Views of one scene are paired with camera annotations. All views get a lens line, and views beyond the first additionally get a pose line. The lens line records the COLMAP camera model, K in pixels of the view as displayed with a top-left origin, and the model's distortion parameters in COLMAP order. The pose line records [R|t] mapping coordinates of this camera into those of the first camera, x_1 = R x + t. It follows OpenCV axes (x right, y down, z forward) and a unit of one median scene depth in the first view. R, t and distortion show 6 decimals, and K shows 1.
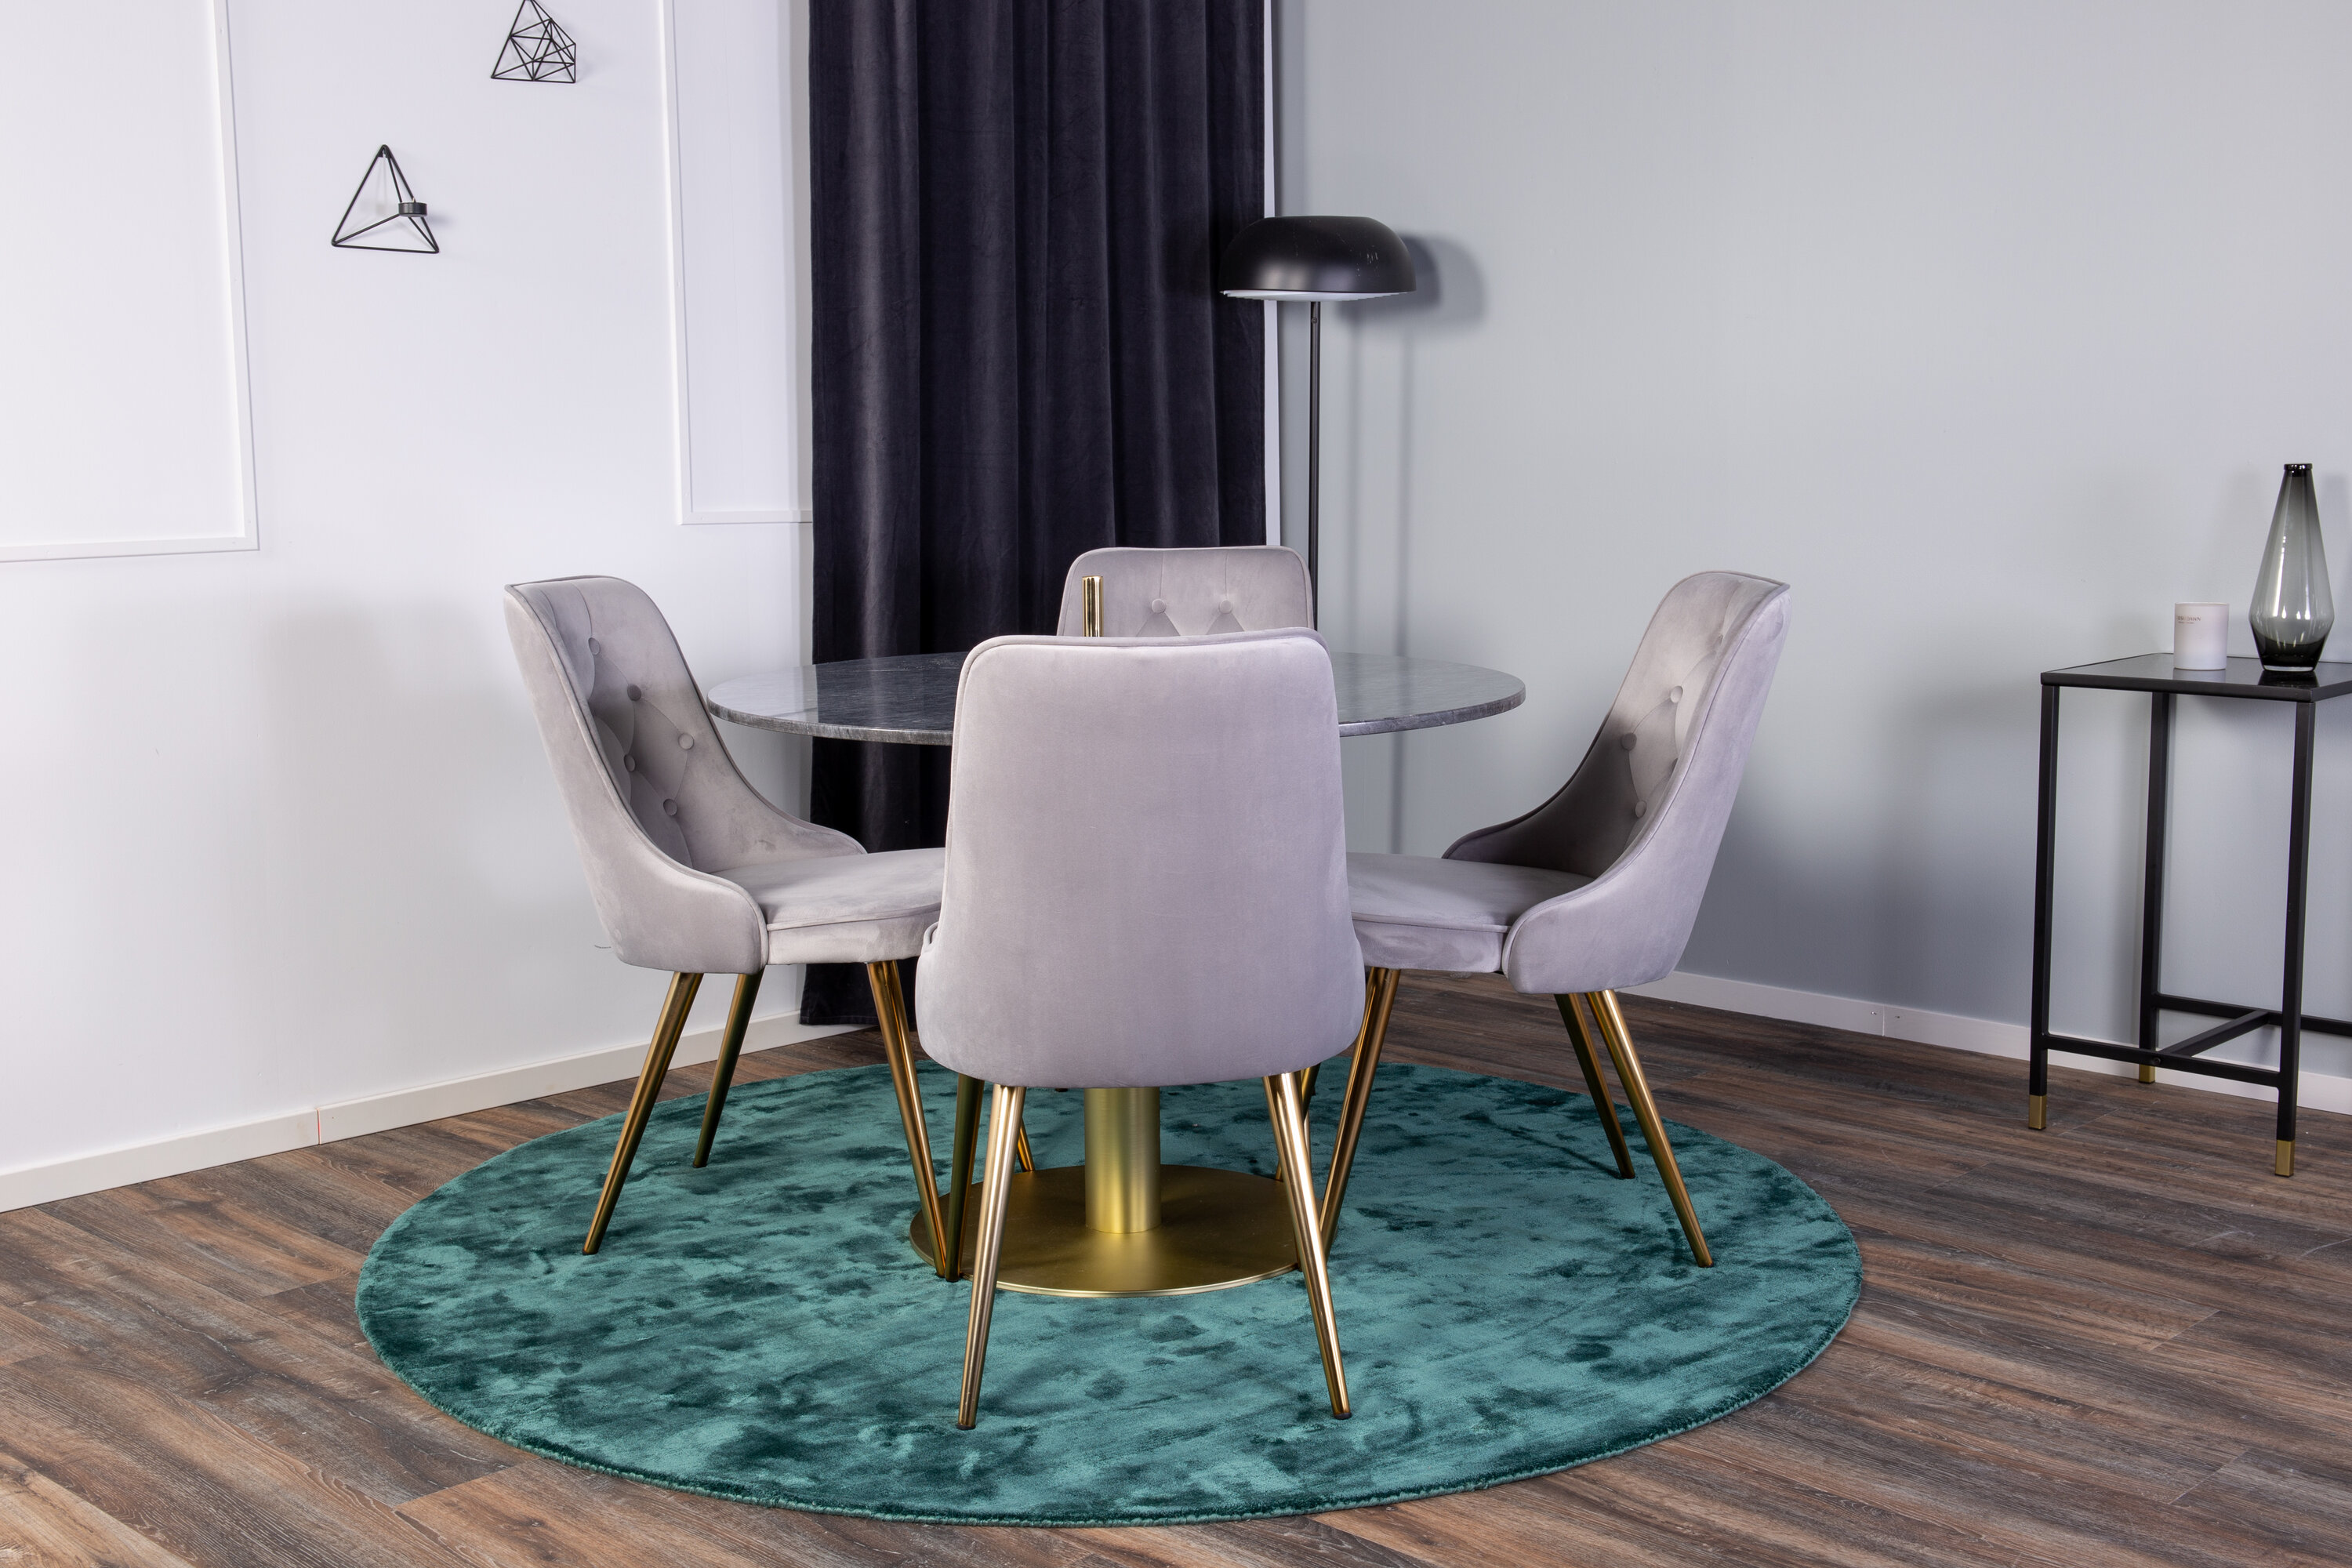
lens RADIAL K [[2682.2, 0, 1176.0], [0, 2682.2, 784.0], [0, 0, 1]] dist [-0.010080, 0.030281]
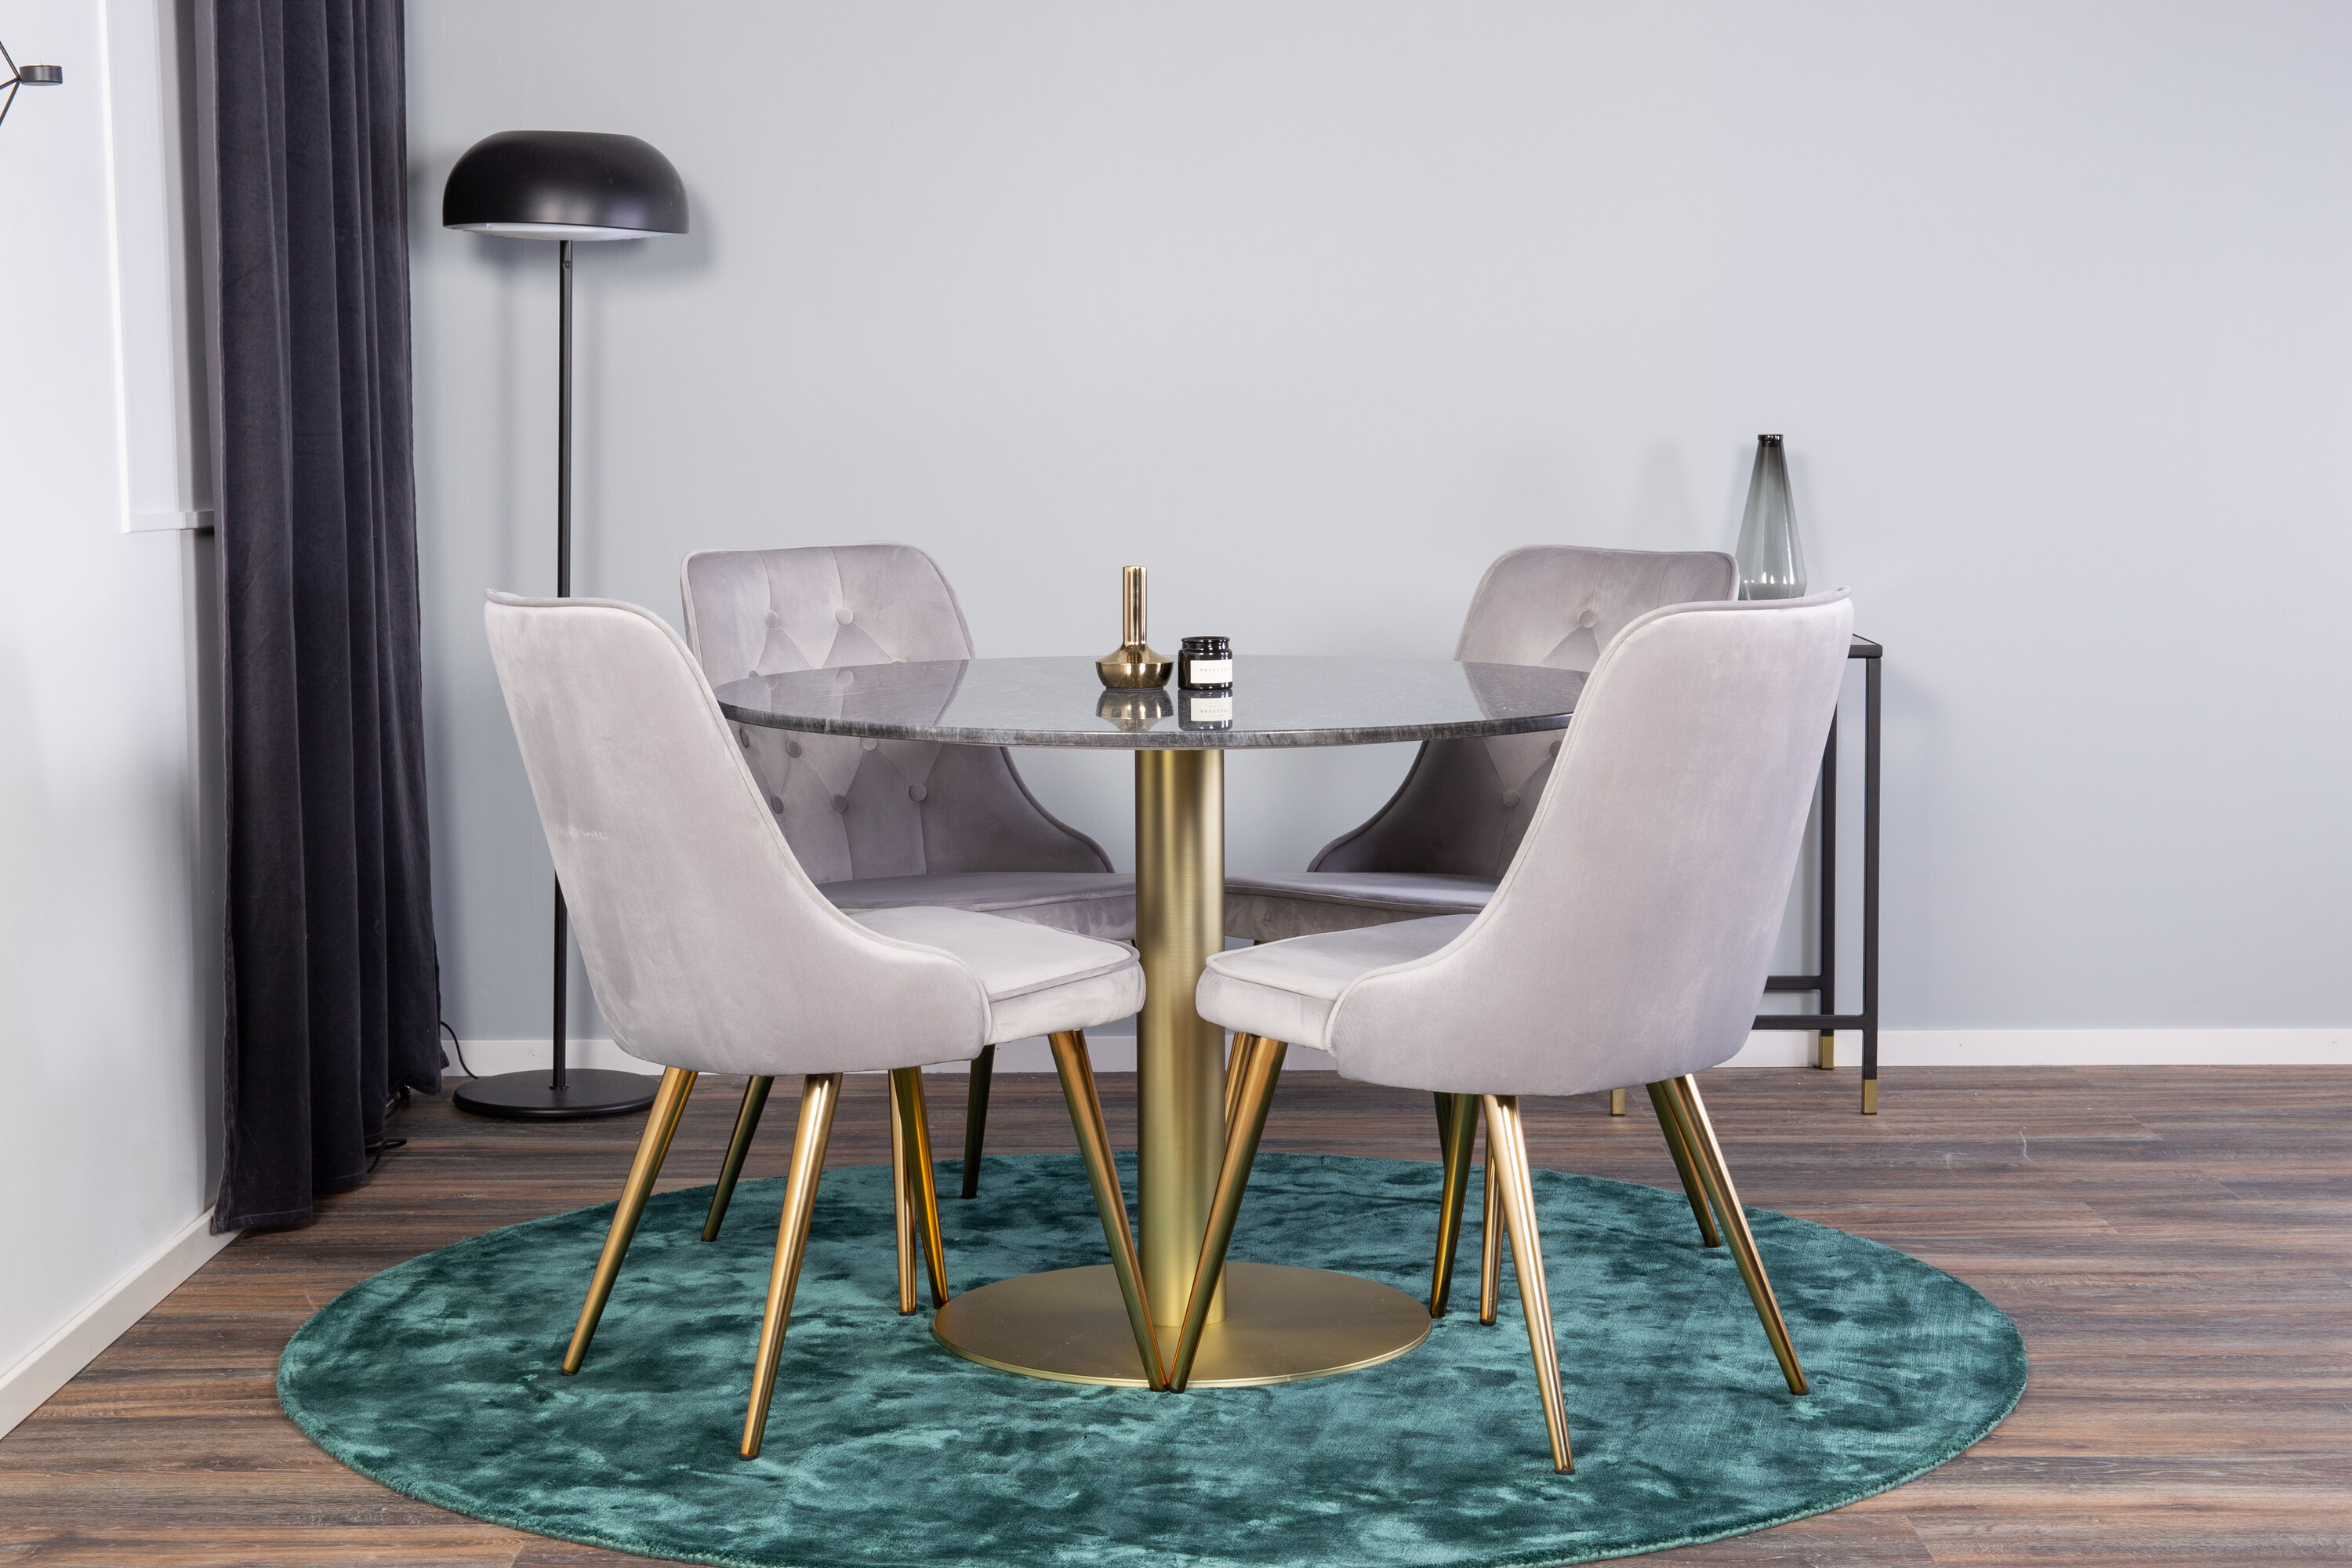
lens RADIAL K [[3926.8, 0, 1176.0], [0, 3926.8, 784.0], [0, 0, 1]] dist [0.034372, 0.036646]
pose [[0.715161, -0.065185, 0.695914, -0.945936], [0.092860, 0.995677, -0.002165, -0.004114], [-0.692764, 0.066171, 0.718122, 0.093517]]
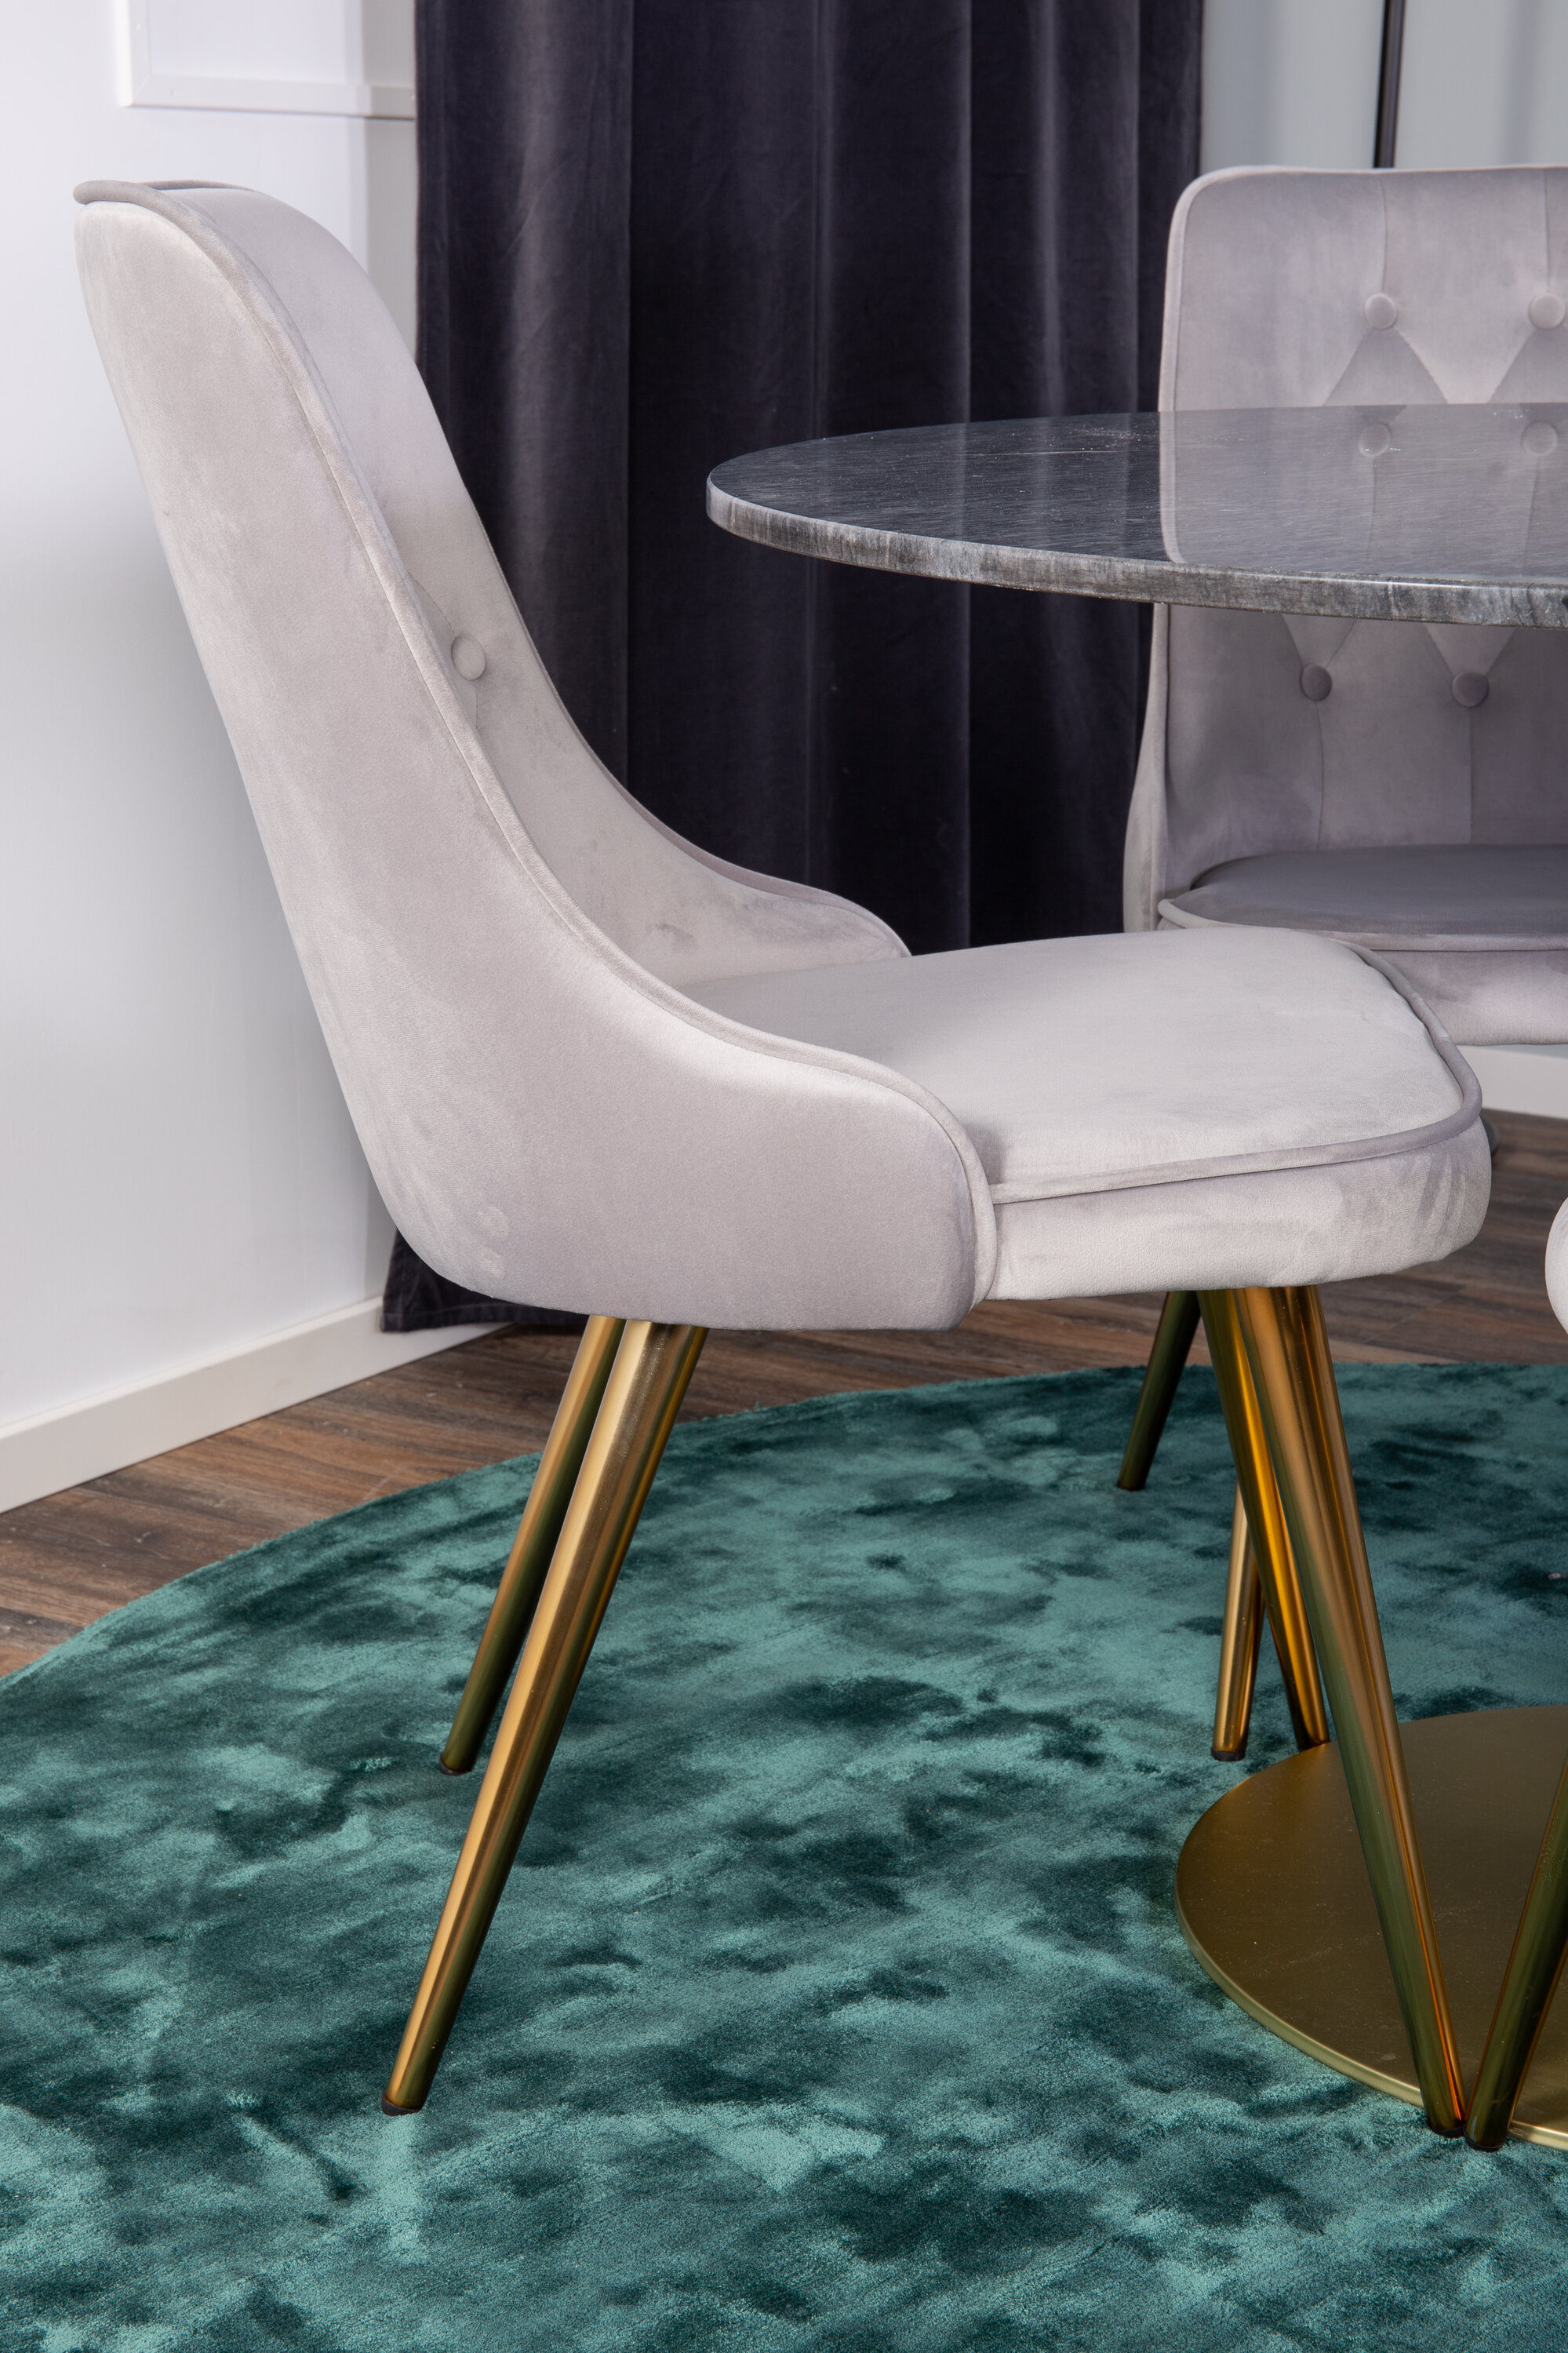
lens RADIAL K [[4127.5, 0, 720.4], [0, 4127.5, 1260.5], [0, 0, 1]] dist [0.030323, 0.281832]
pose [[0.984446, -0.037262, 0.171688, -0.279060], [0.015441, 0.991818, 0.126720, -0.005909], [-0.175006, -0.122098, 0.976967, 0.488718]]
